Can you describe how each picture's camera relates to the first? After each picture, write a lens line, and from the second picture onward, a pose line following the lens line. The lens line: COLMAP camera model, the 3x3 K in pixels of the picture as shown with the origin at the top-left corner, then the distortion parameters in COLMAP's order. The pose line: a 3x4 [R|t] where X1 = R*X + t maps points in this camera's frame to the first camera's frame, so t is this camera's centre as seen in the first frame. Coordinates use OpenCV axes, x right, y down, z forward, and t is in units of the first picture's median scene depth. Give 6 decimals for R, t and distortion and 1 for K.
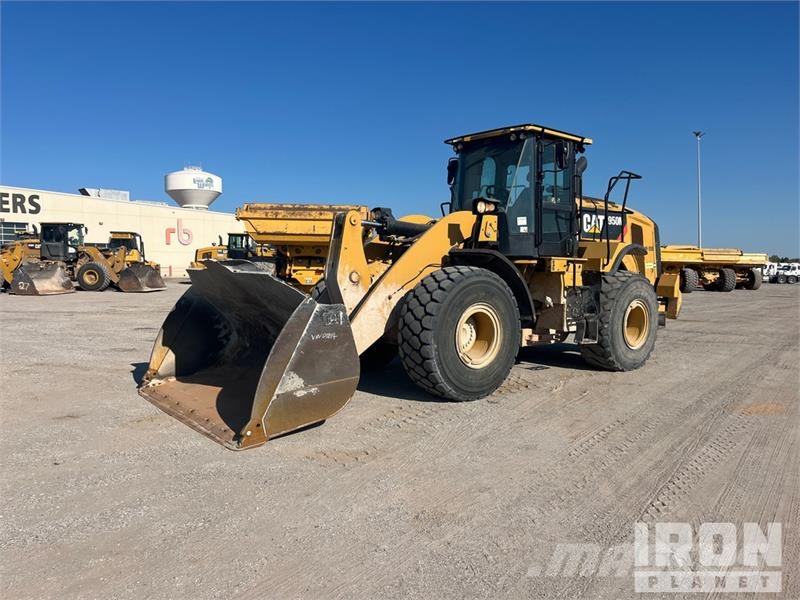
lens RADIAL K [[607.3, 0, 399.3], [0, 607.3, 303.3], [0, 0, 1]] dist [0.061782, -0.086362]
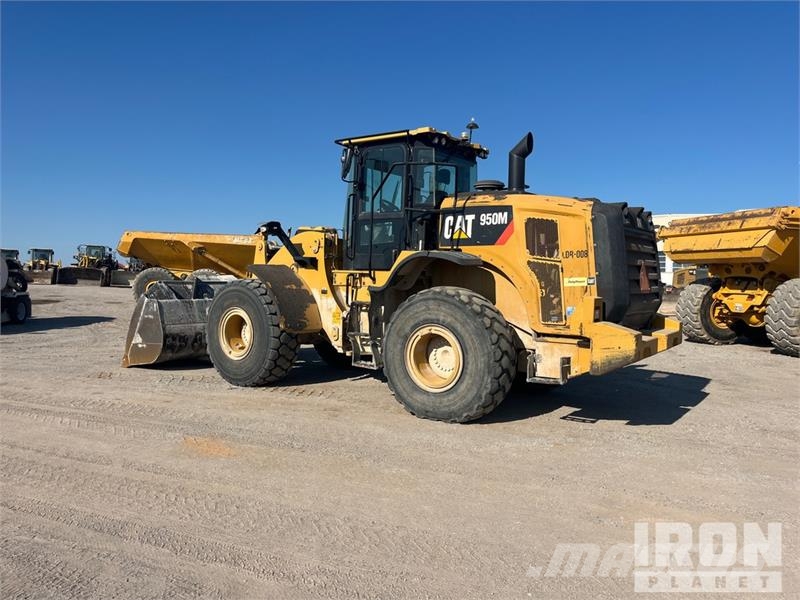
lens RADIAL K [[607.3, 0, 402.0], [0, 607.3, 294.8], [0, 0, 1]] dist [0.061782, -0.086362]
pose [[0.242280, 0.018328, -0.970033, 0.555182], [-0.077189, 0.997016, -0.000442, -0.020281], [0.967131, 0.074983, 0.242971, 0.395102]]
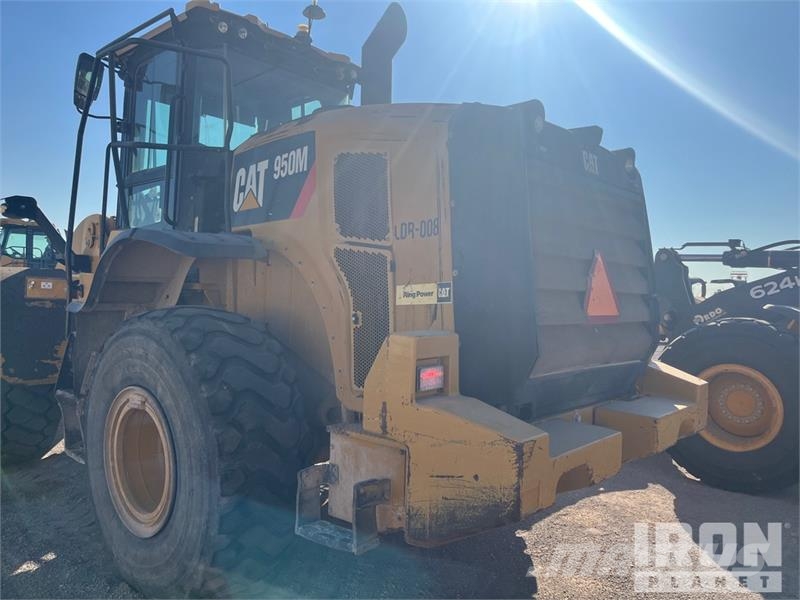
lens RADIAL K [[607.3, 0, 407.5], [0, 607.3, 299.7], [0, 0, 1]] dist [0.061782, -0.086362]
pose [[0.141612, -0.007393, -0.989895, 0.300638], [-0.092514, 0.995497, -0.020670, -0.036330], [0.985590, 0.094507, 0.140290, 0.630465]]
